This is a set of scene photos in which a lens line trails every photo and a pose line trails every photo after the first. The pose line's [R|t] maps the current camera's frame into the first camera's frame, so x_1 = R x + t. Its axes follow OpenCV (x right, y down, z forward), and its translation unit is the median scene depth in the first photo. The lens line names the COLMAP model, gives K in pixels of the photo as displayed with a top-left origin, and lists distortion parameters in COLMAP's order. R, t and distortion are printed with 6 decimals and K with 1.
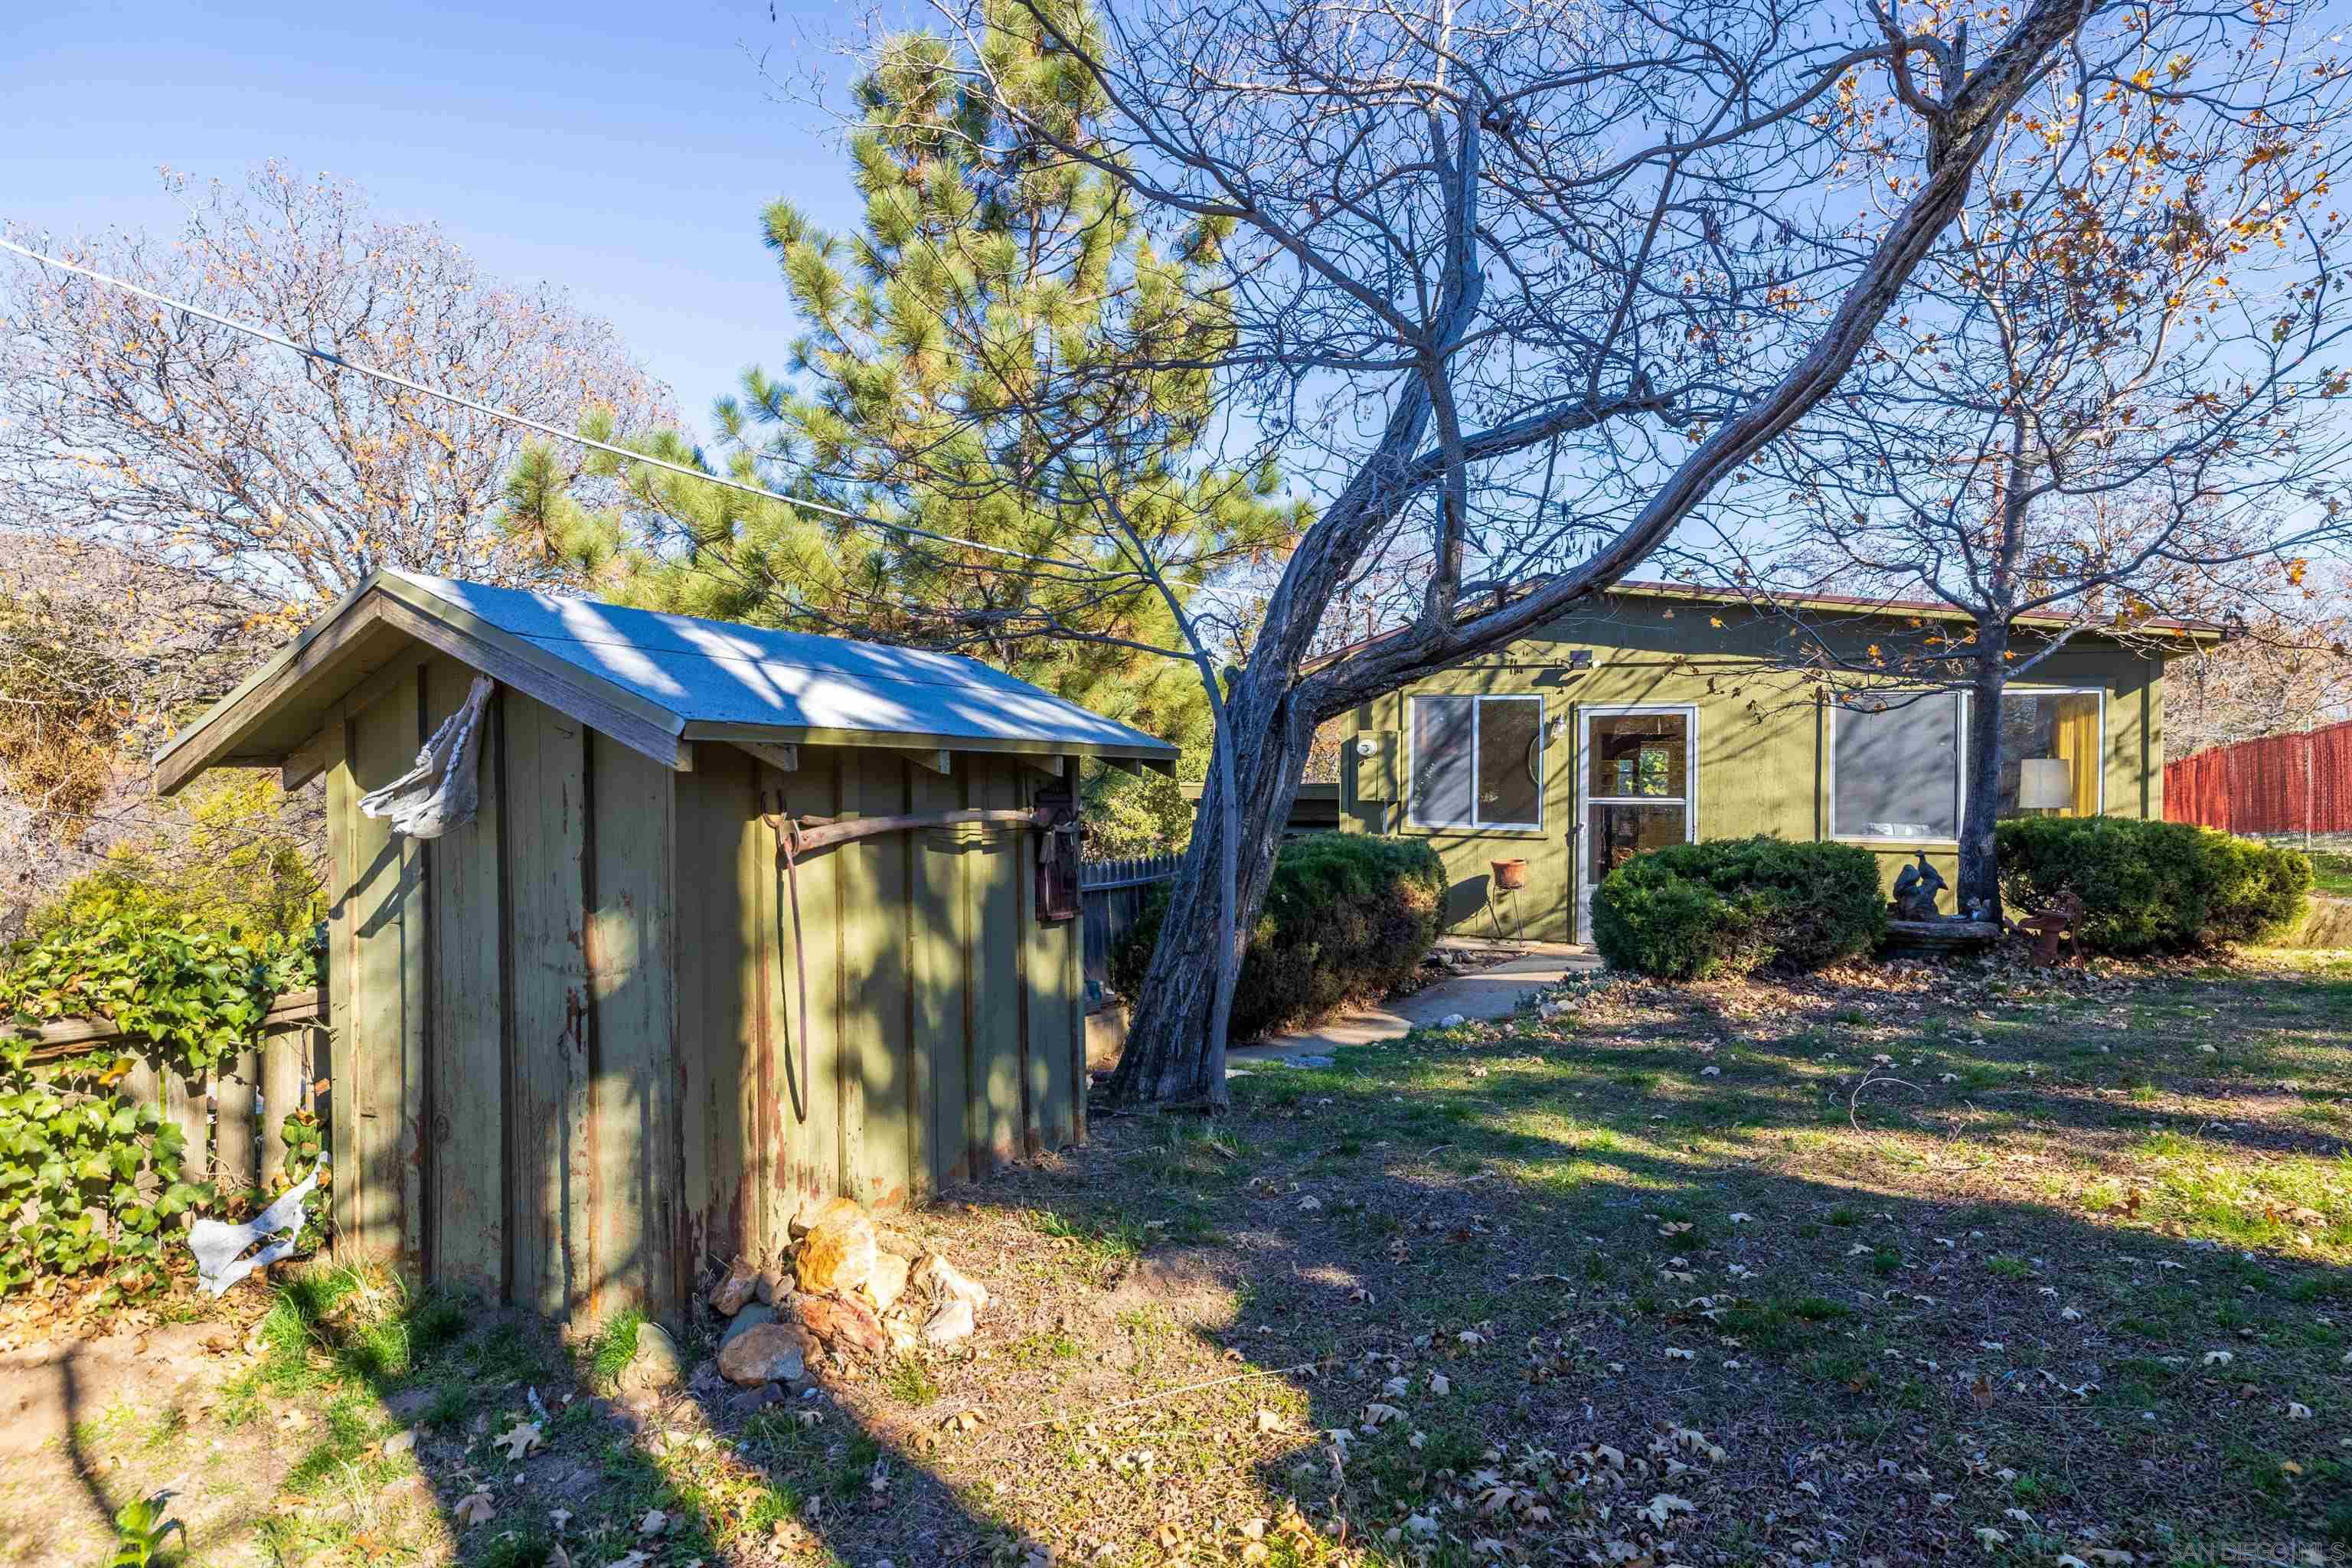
lens RADIAL K [[1297.3, 0, 1151.3], [0, 1297.3, 781.4], [0, 0, 1]] dist [-0.004959, -0.000336]
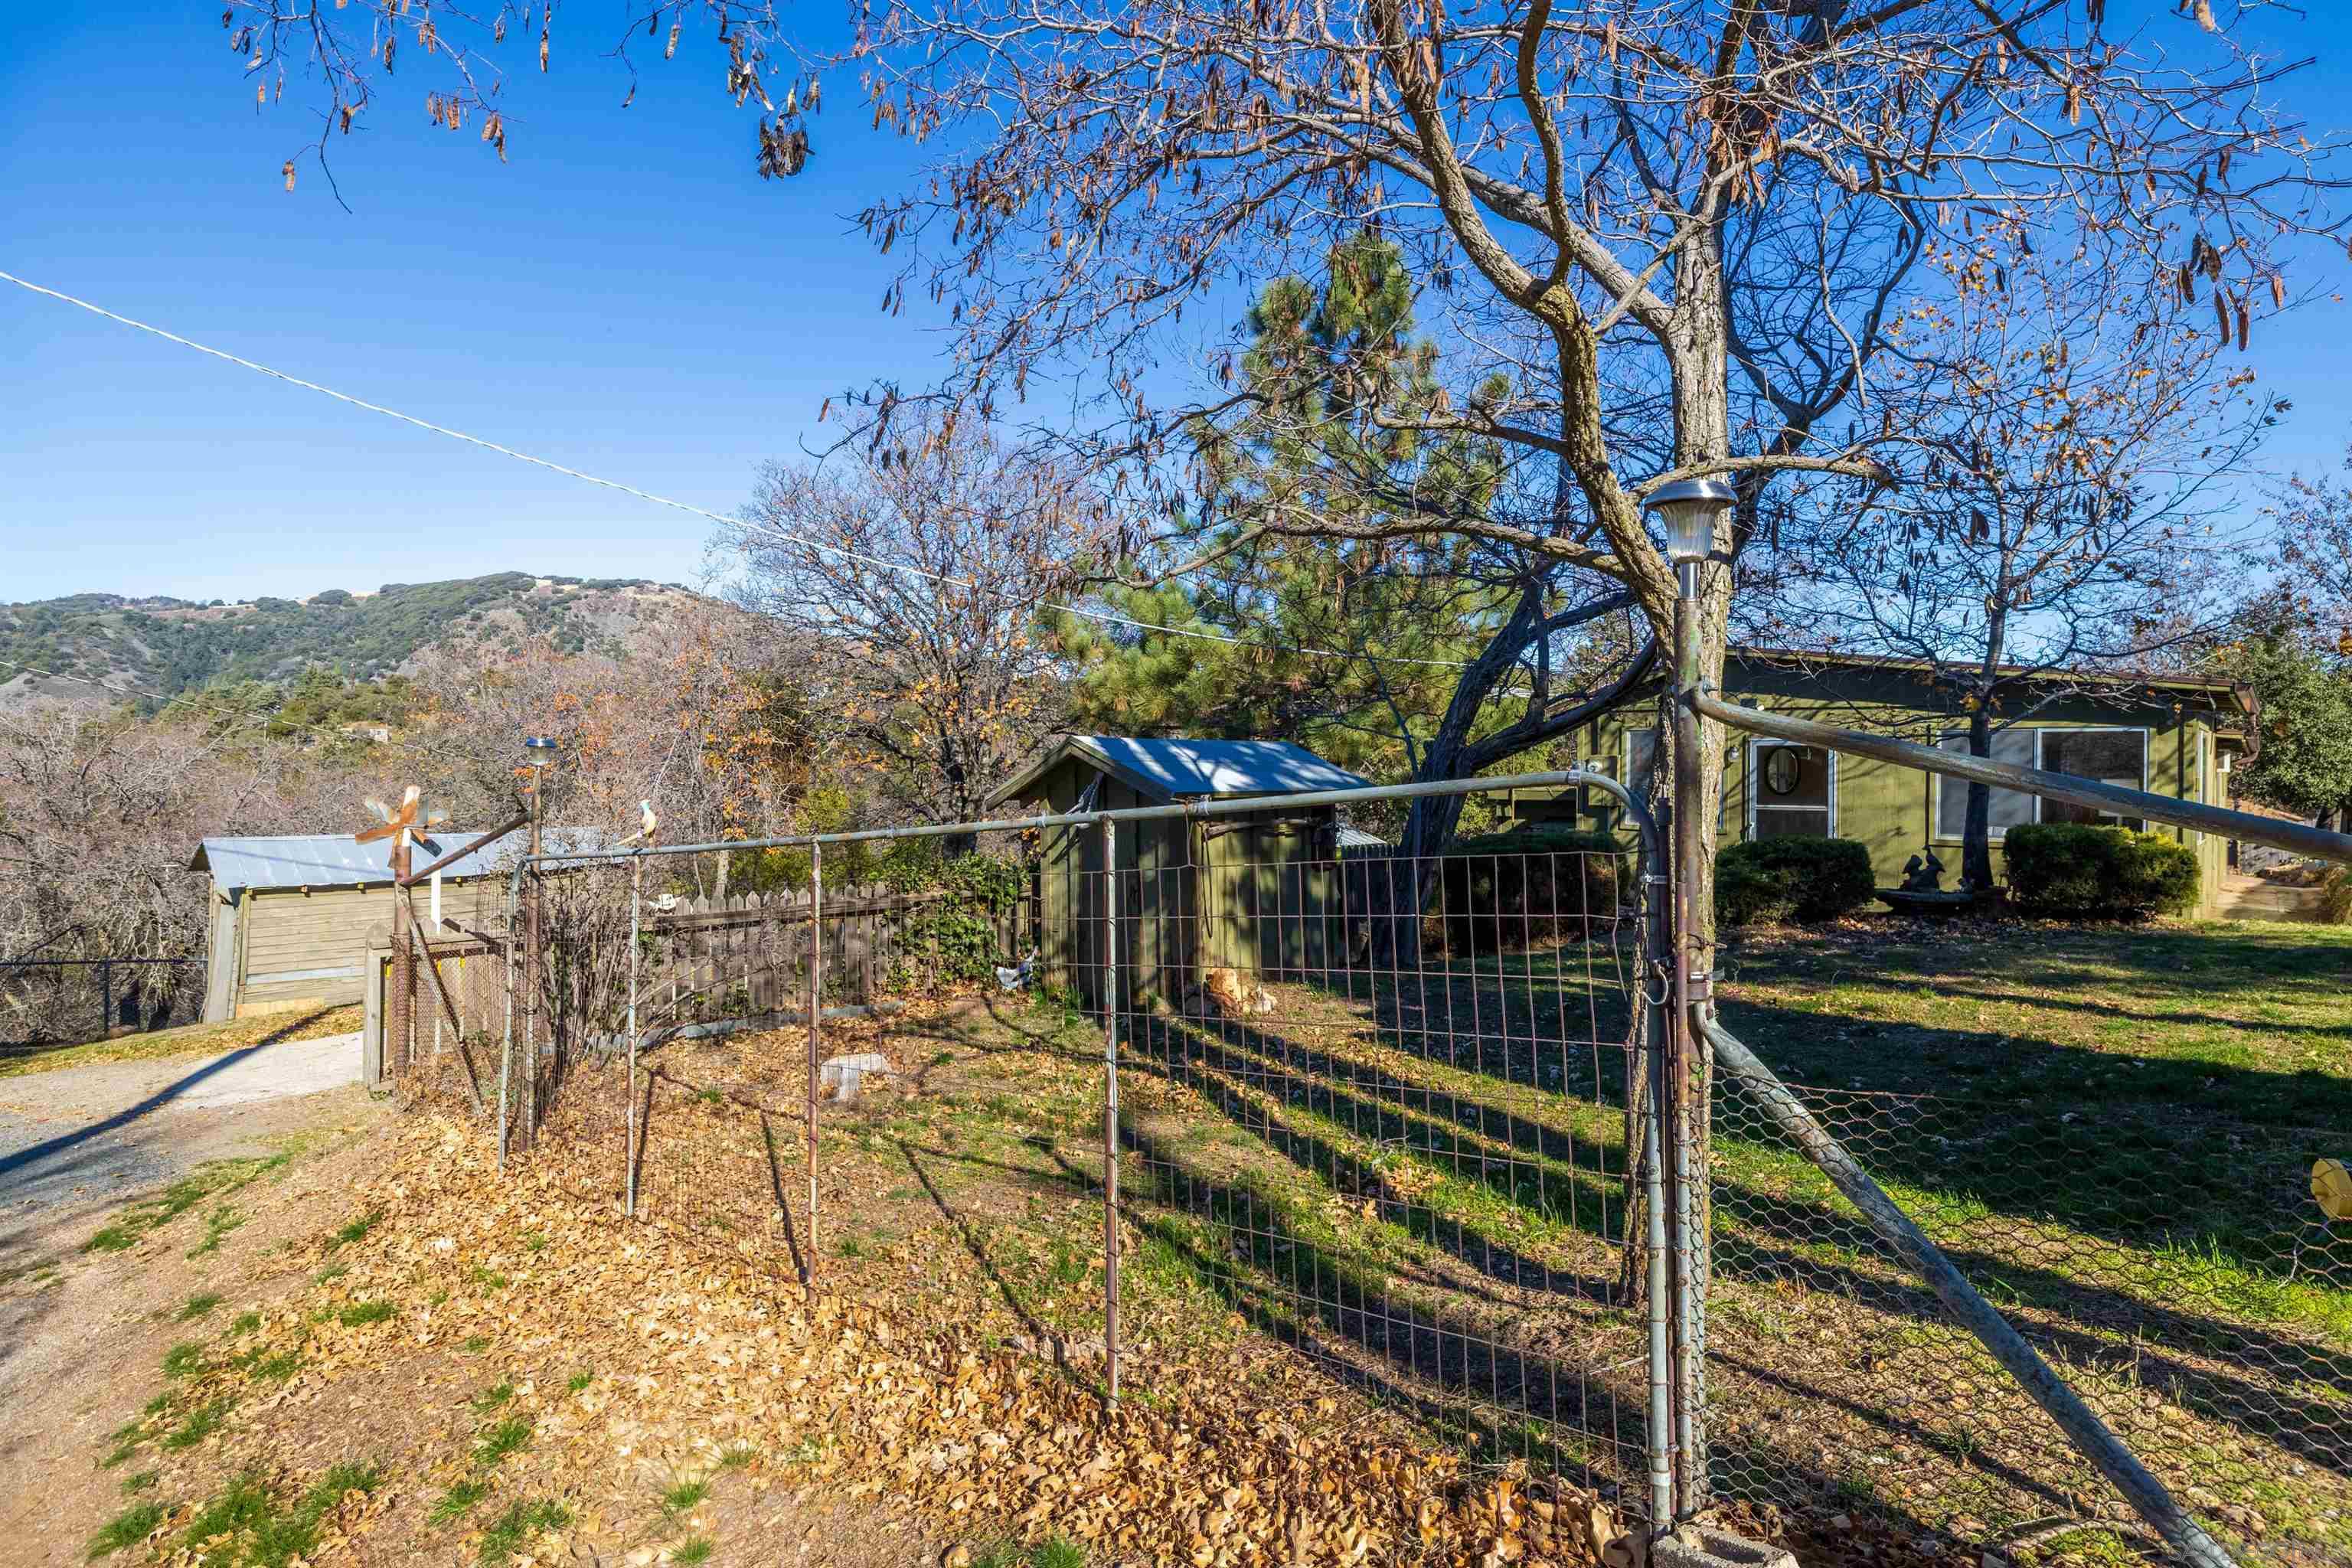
lens RADIAL K [[1205.5, 0, 1184.9], [0, 1205.5, 785.5], [0, 0, 1]] dist [0.005748, 0.000816]
pose [[0.960708, 0.002109, -0.277553, 0.297790], [0.000695, 0.999950, 0.010003, -0.057988], [0.277561, -0.009803, 0.960658, -1.146001]]
